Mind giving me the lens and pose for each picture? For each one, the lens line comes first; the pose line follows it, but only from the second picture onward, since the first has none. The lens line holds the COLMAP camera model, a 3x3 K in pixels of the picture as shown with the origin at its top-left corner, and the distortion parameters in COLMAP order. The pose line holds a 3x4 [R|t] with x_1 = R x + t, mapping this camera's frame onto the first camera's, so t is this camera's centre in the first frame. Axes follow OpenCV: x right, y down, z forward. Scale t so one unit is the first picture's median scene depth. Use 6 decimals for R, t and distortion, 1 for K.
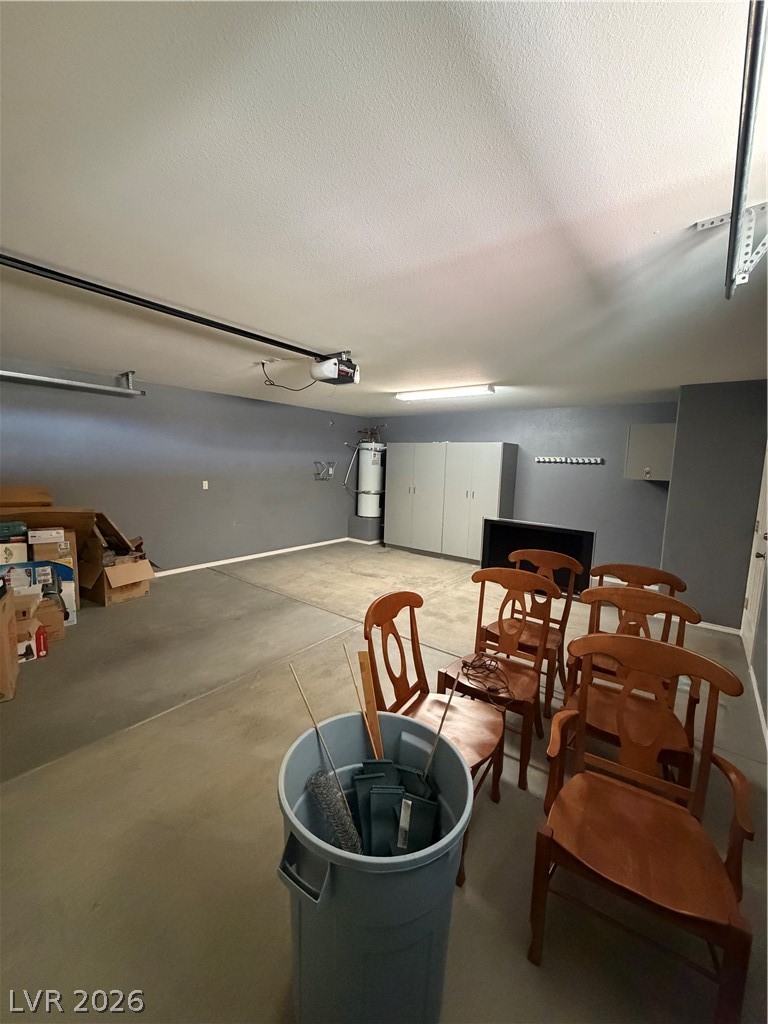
lens RADIAL K [[407.1, 0, 384.0], [0, 407.1, 512.0], [0, 0, 1]] dist [0.000157, 0.000241]
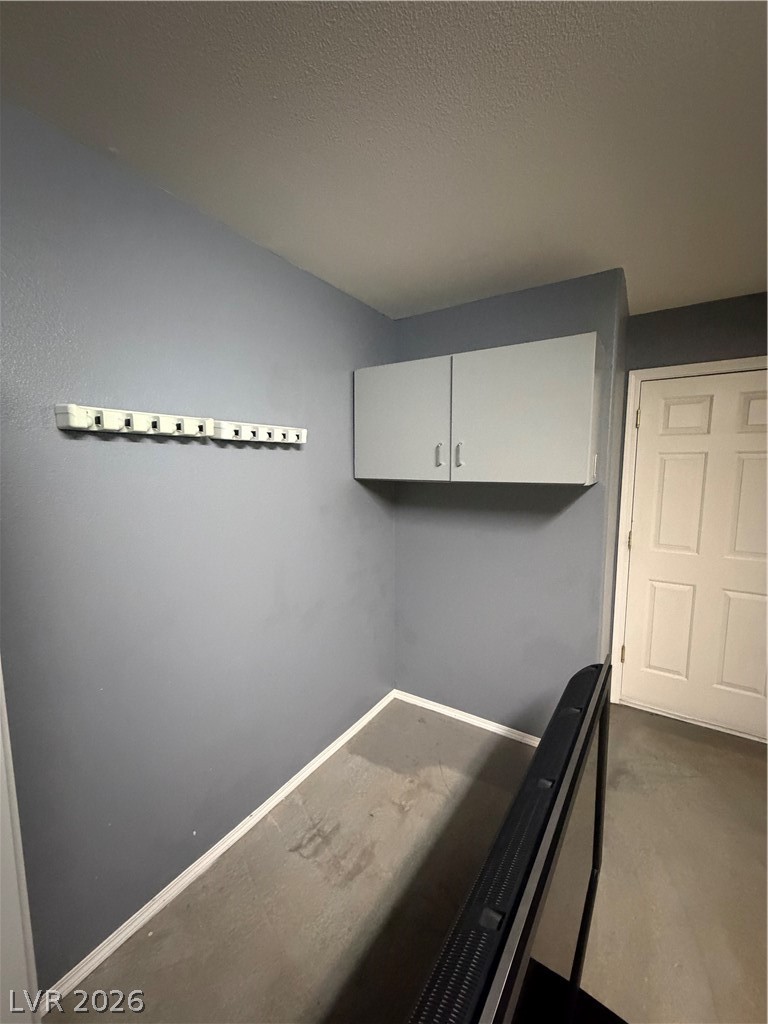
lens RADIAL K [[407.1, 0, 384.0], [0, 407.1, 512.0], [0, 0, 1]] dist [0.000157, 0.000241]
pose [[-0.116055, -0.143570, 0.982812, 0.221541], [0.123197, 0.979776, 0.157675, -0.121193], [-0.985573, 0.139378, -0.096021, 1.066972]]
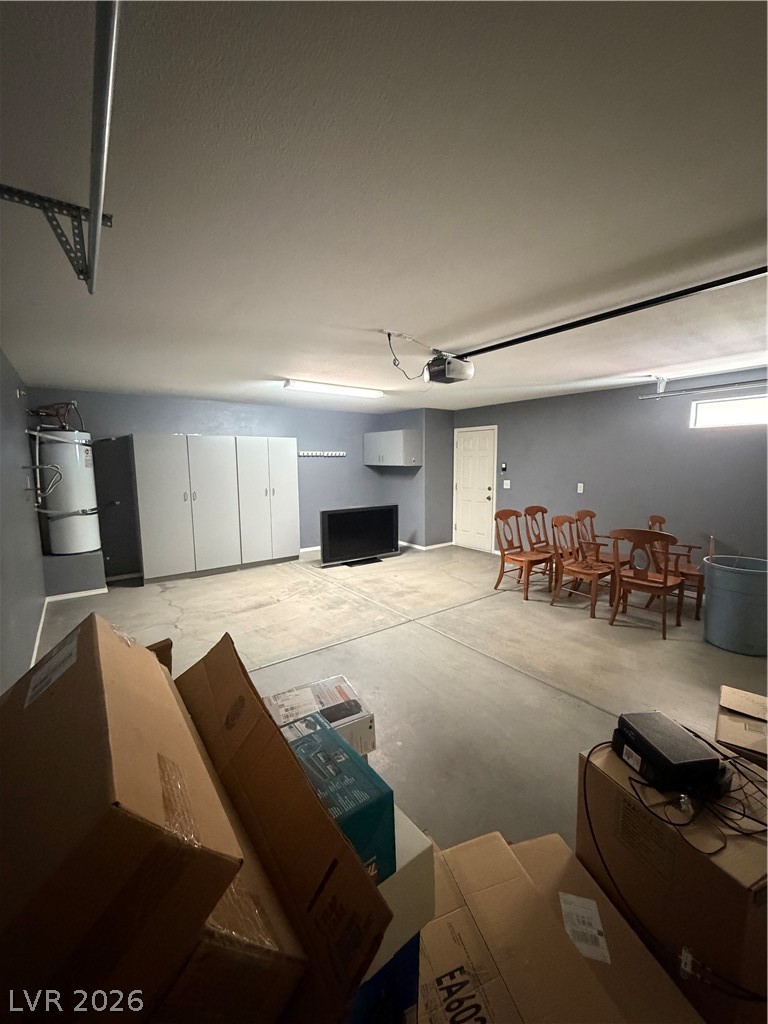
lens RADIAL K [[407.1, 0, 384.0], [0, 407.1, 512.0], [0, 0, 1]] dist [0.000157, 0.000241]
pose [[0.257883, -0.154041, 0.953818, -0.765670], [0.134410, 0.983329, 0.122467, -0.094704], [-0.956781, 0.096621, 0.274288, 0.593670]]
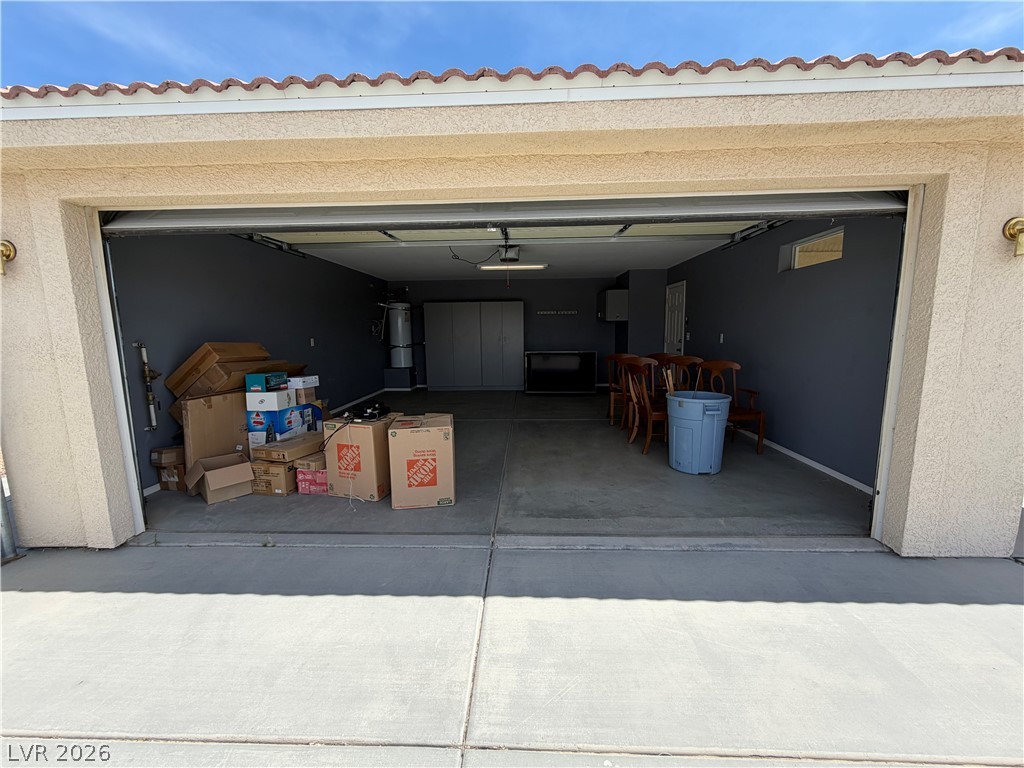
lens RADIAL K [[407.1, 0, 510.6], [0, 407.1, 384.9], [0, 0, 1]] dist [0.000157, 0.000241]
pose [[0.805648, -0.121723, 0.579754, -0.717017], [0.109201, 0.992406, 0.056613, 0.045558], [-0.582243, 0.017700, 0.812822, -0.186433]]
